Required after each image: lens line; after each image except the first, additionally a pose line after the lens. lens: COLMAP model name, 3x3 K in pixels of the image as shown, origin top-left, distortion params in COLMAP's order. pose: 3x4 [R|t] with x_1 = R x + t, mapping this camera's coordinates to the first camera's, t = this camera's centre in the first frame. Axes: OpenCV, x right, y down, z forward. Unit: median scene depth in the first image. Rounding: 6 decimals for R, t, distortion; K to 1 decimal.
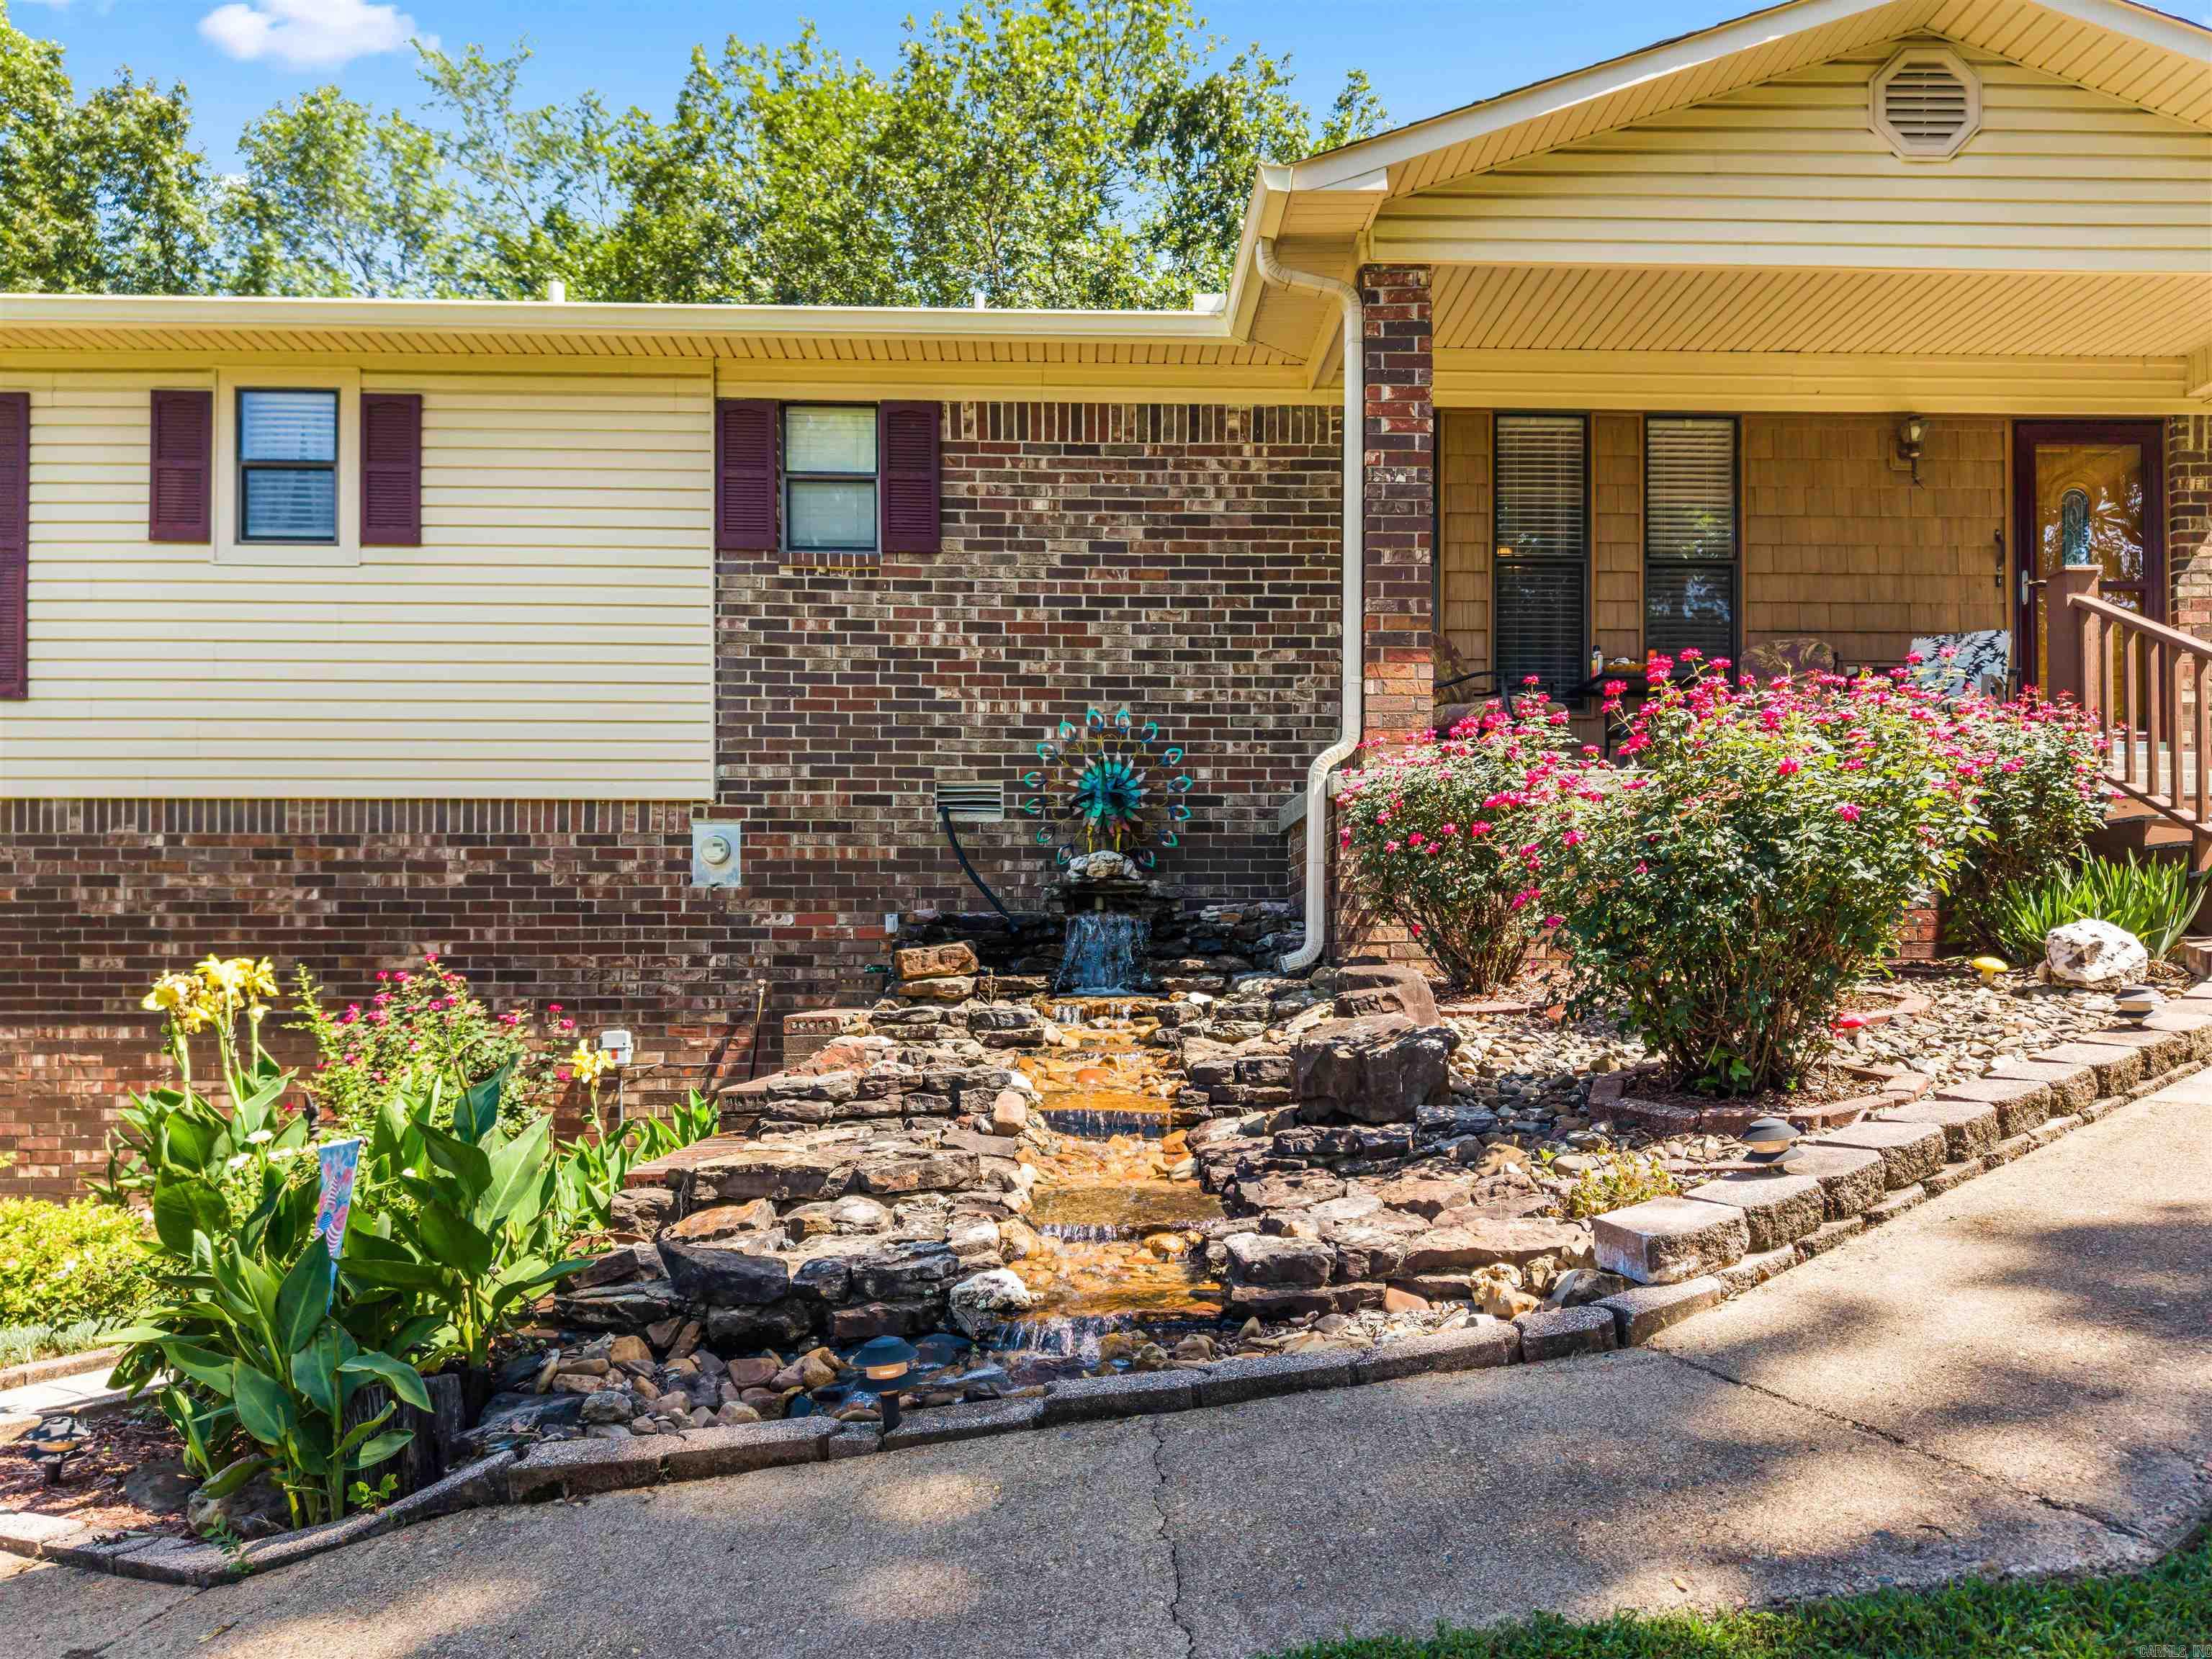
lens RADIAL K [[1503.0, 0, 1123.9], [0, 1503.0, 984.5], [0, 0, 1]] dist [0.034895, -0.048018]
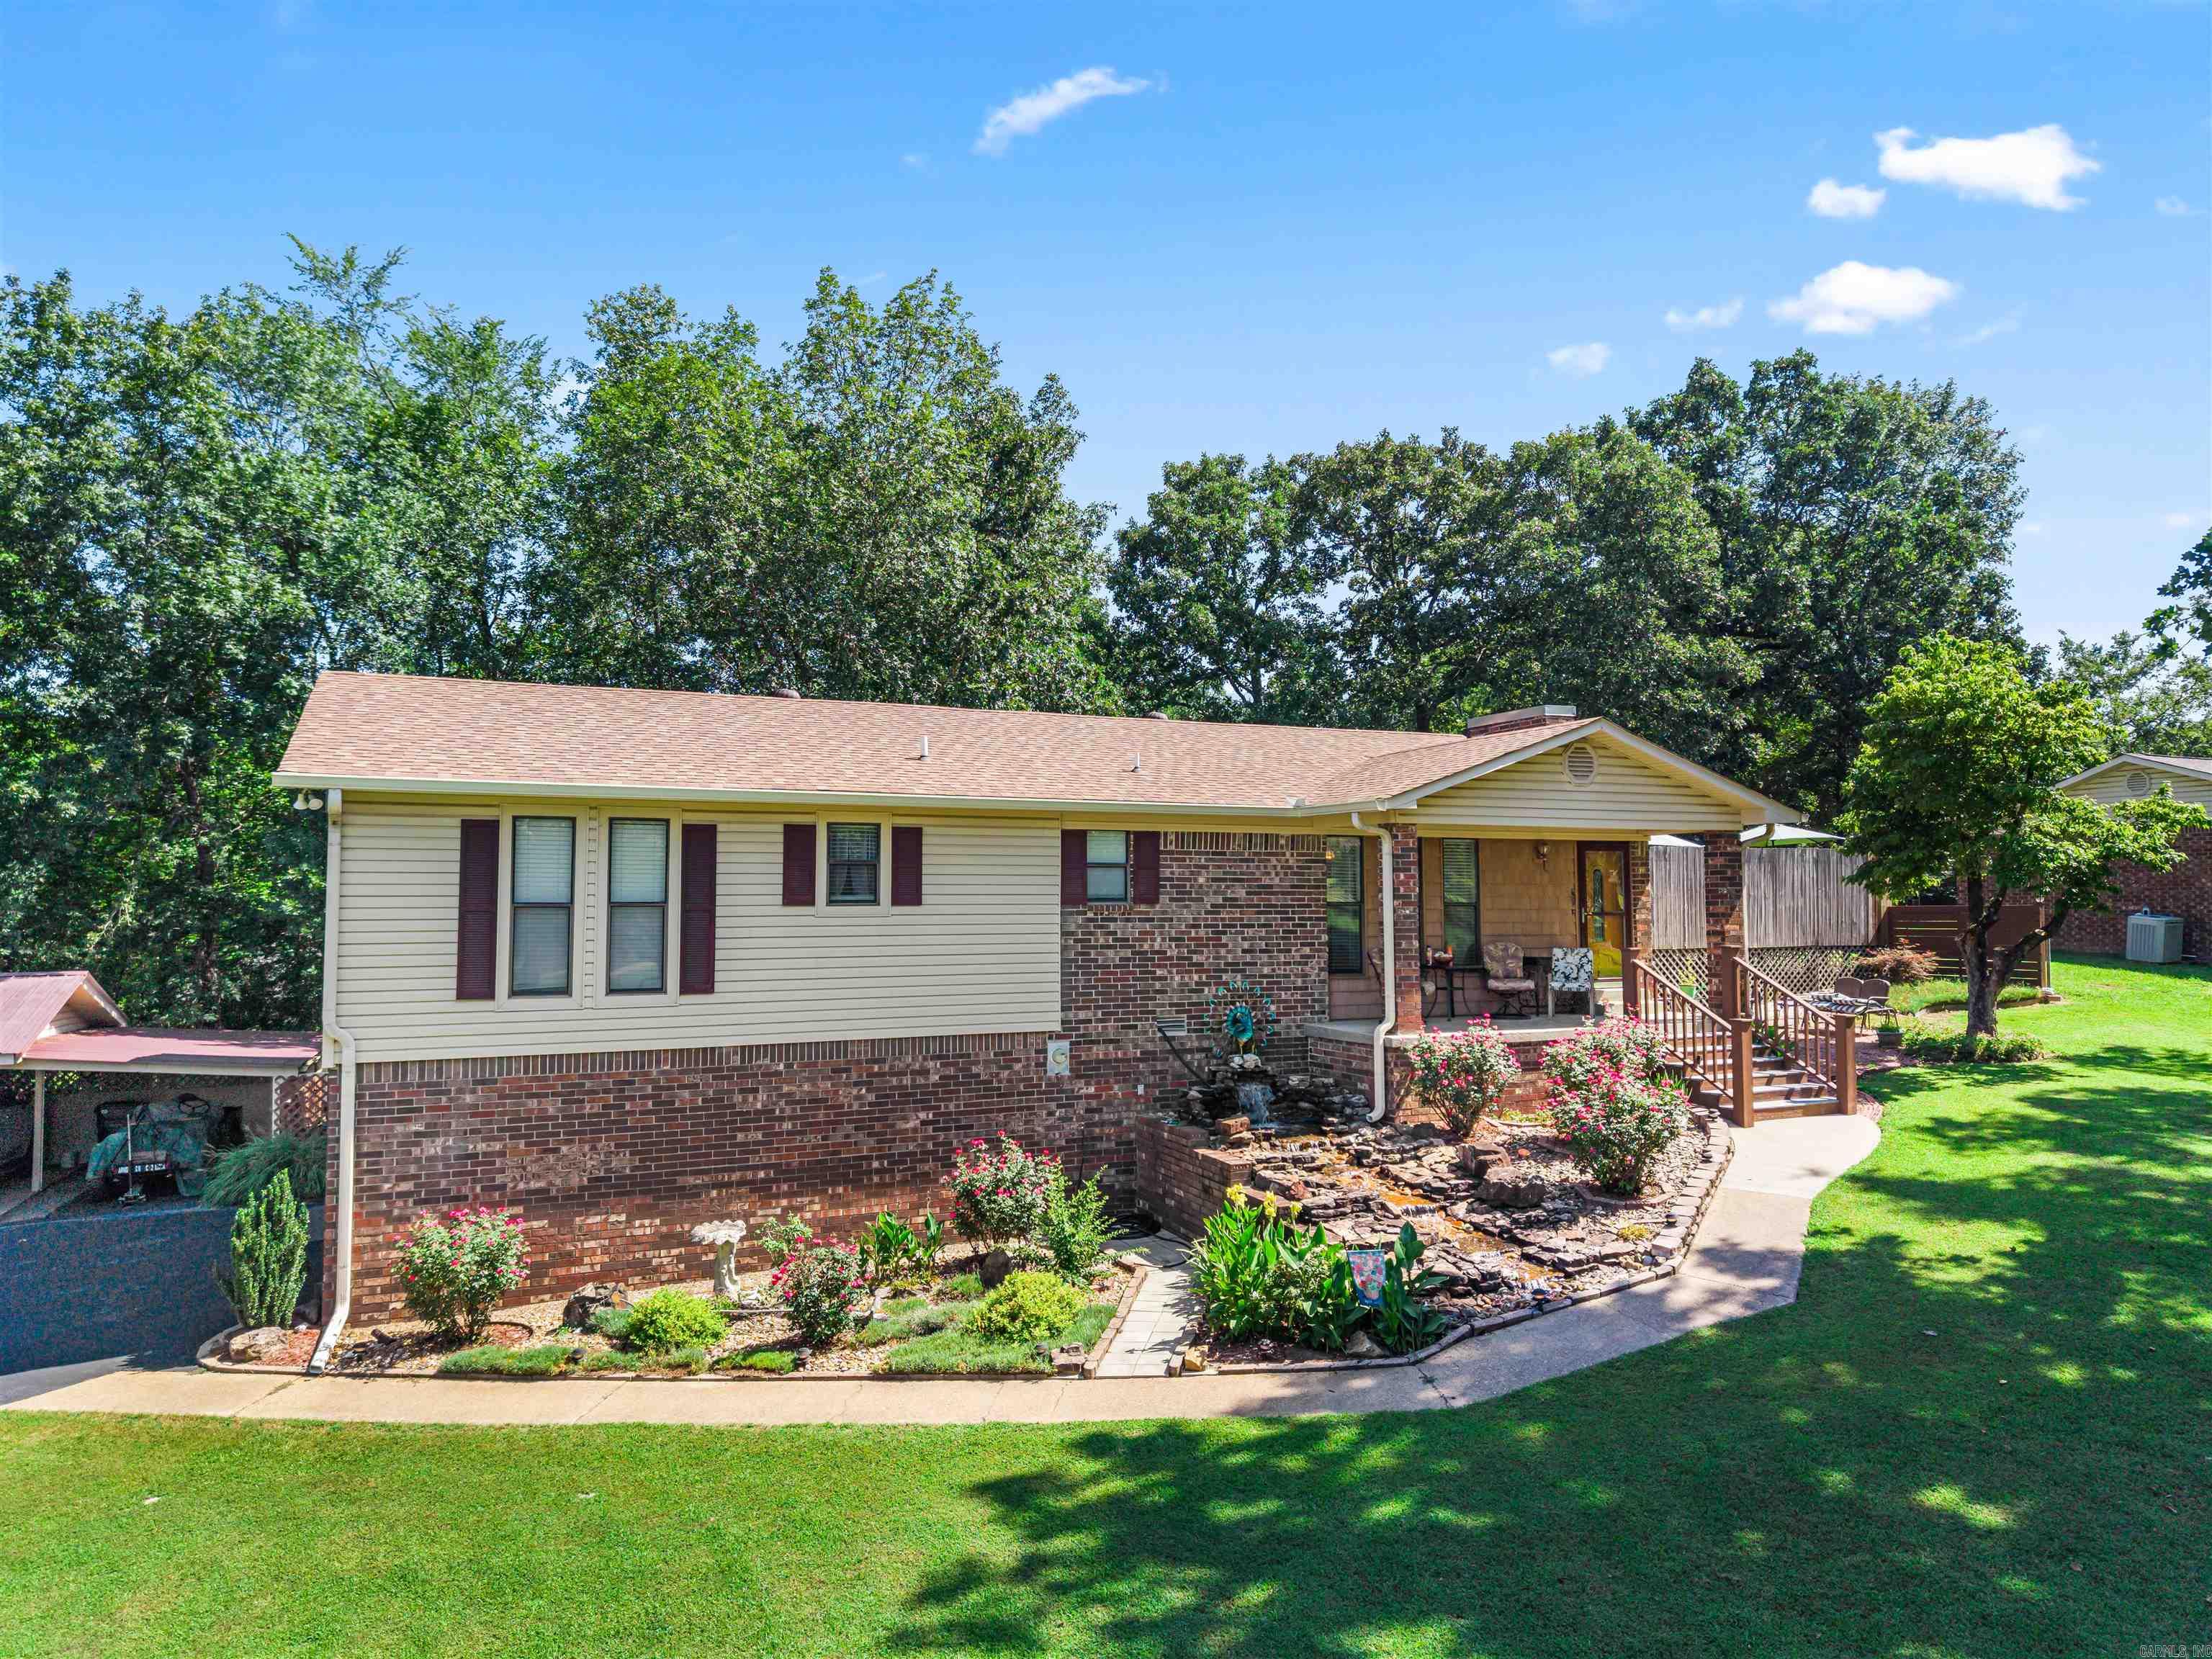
lens RADIAL K [[1503.0, 0, 1104.4], [0, 1503.0, 818.1], [0, 0, 1]] dist [0.034895, -0.048018]
pose [[0.922035, 0.017571, 0.386707, -0.989255], [0.008029, 0.997886, -0.064486, -0.274768], [-0.387023, 0.062564, 0.919945, -0.856057]]
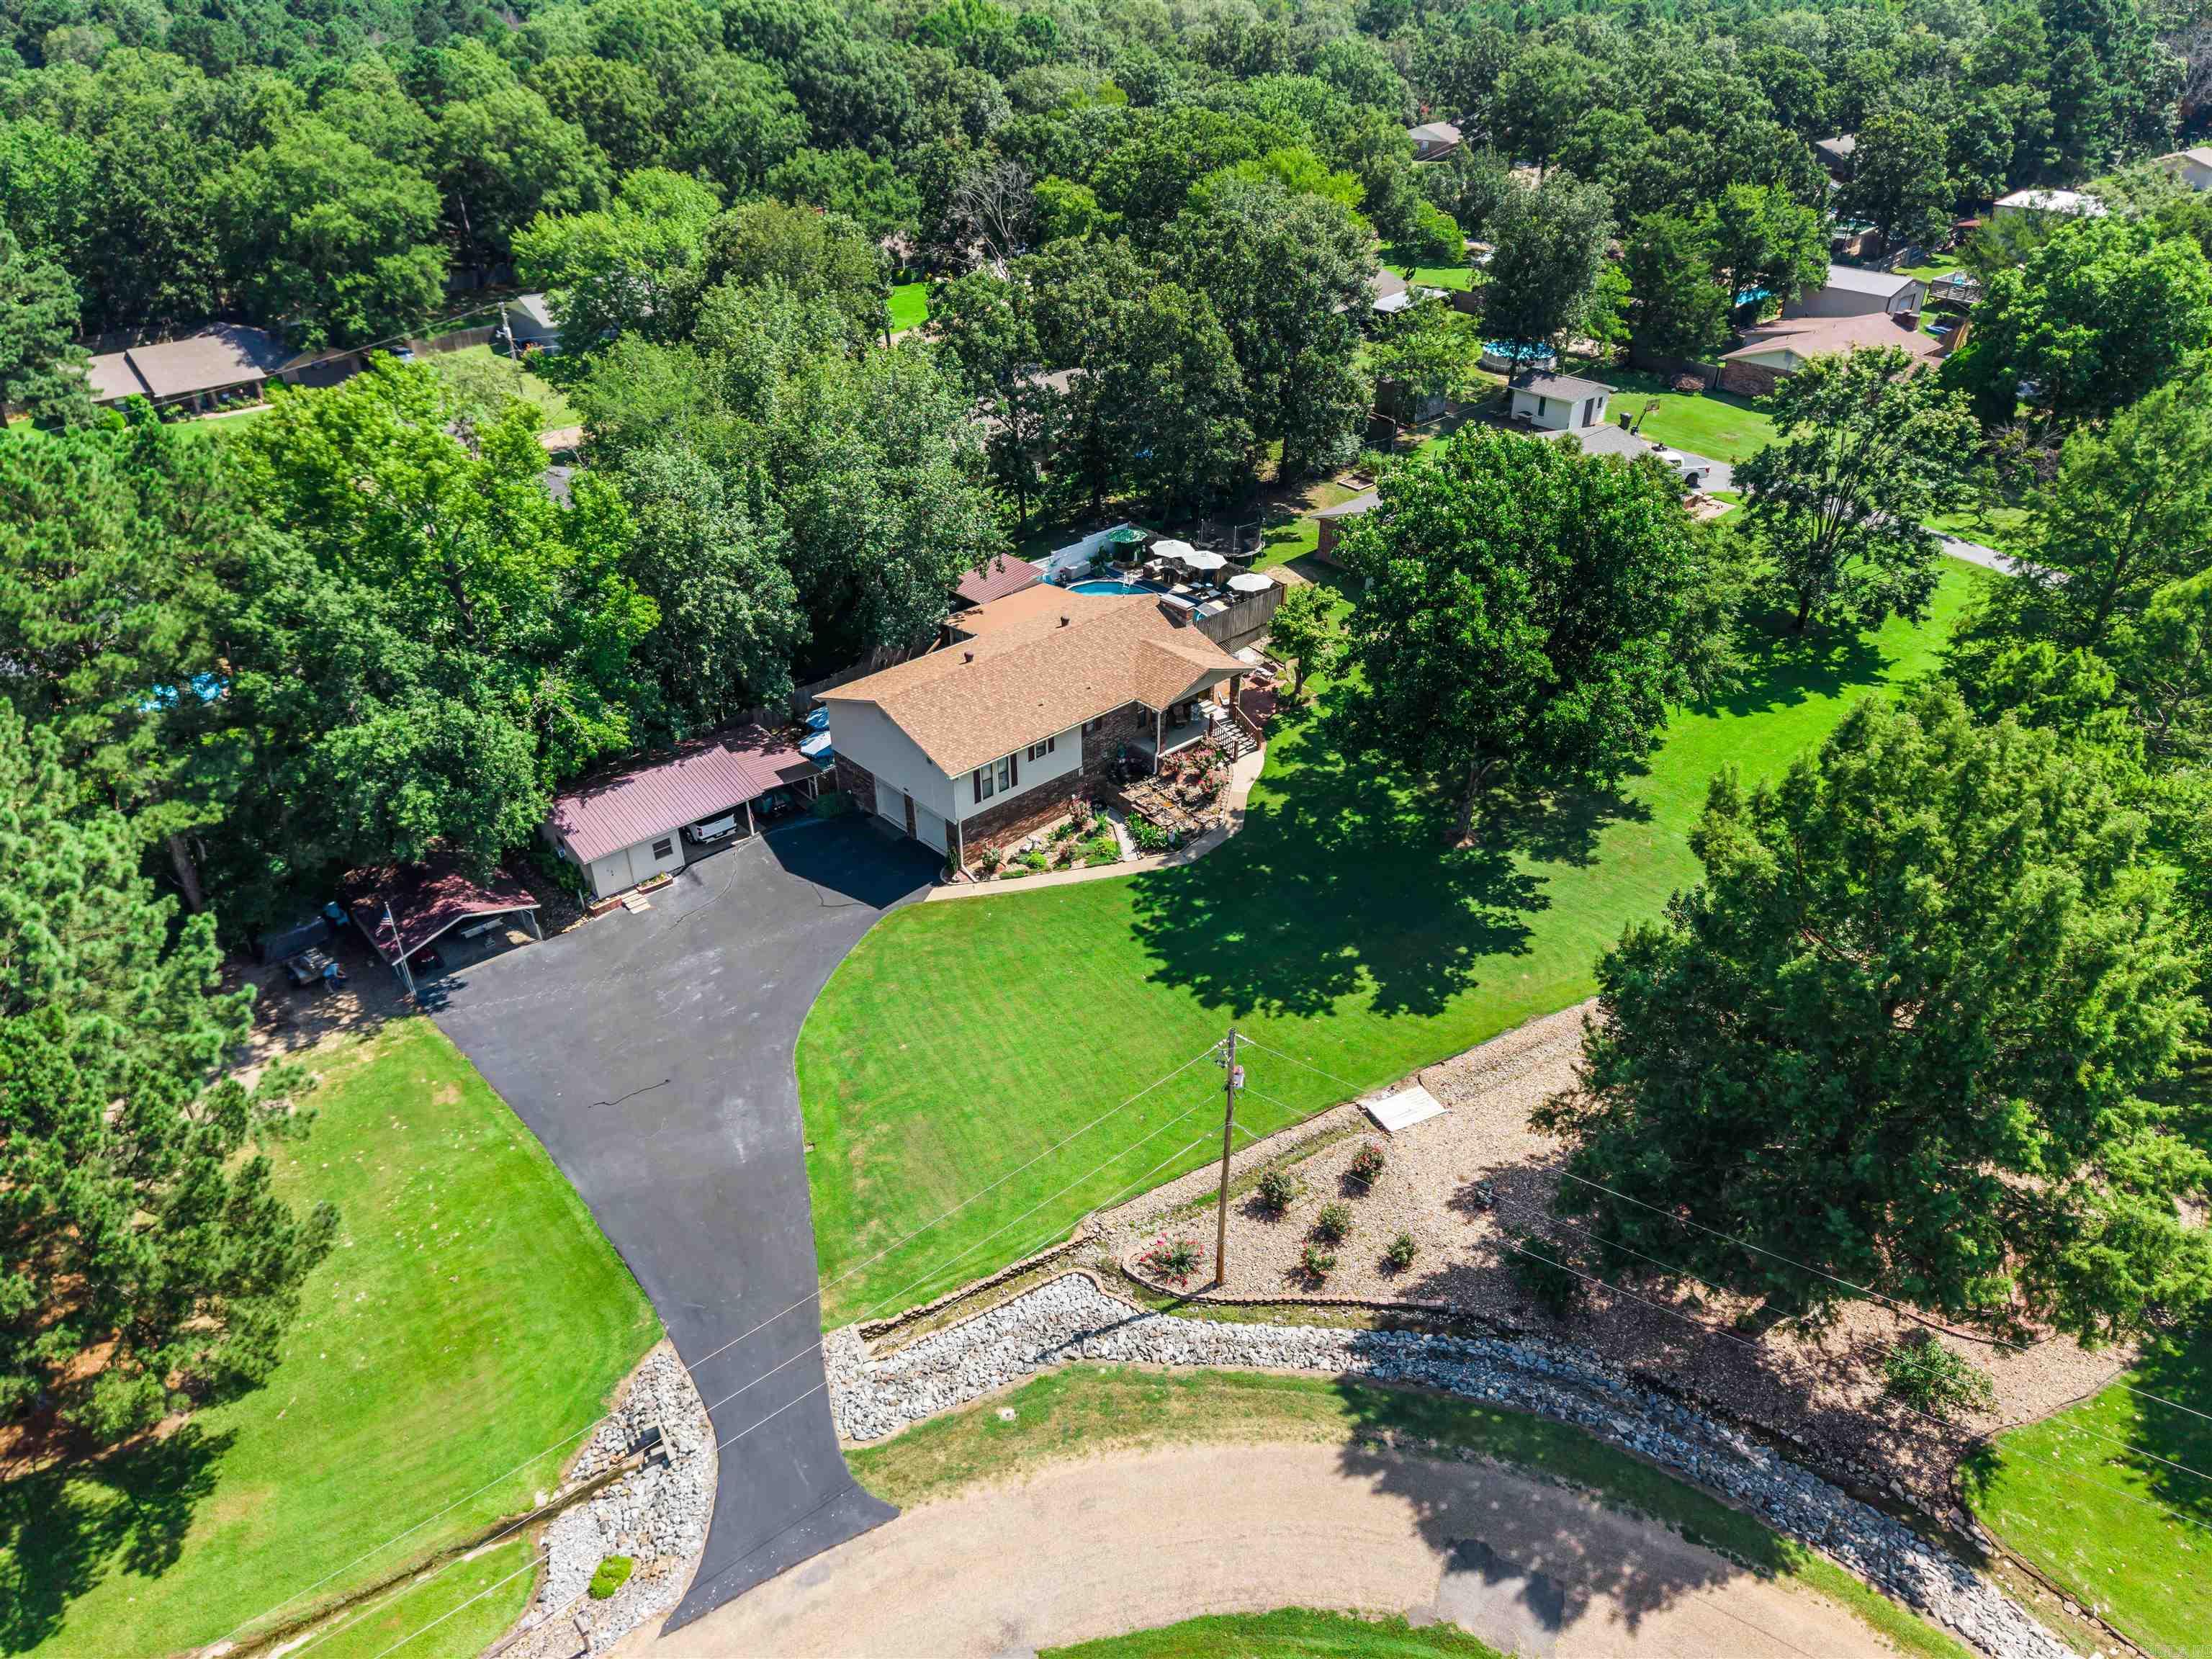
lens RADIAL K [[1503.0, 0, 1102.4], [0, 1503.0, 819.5], [0, 0, 1]] dist [0.034895, -0.048018]
pose [[0.747851, -0.350494, 0.563803, -4.779065], [0.009153, 0.854634, 0.519150, -4.011272], [-0.663804, -0.383086, 0.642347, -4.294350]]
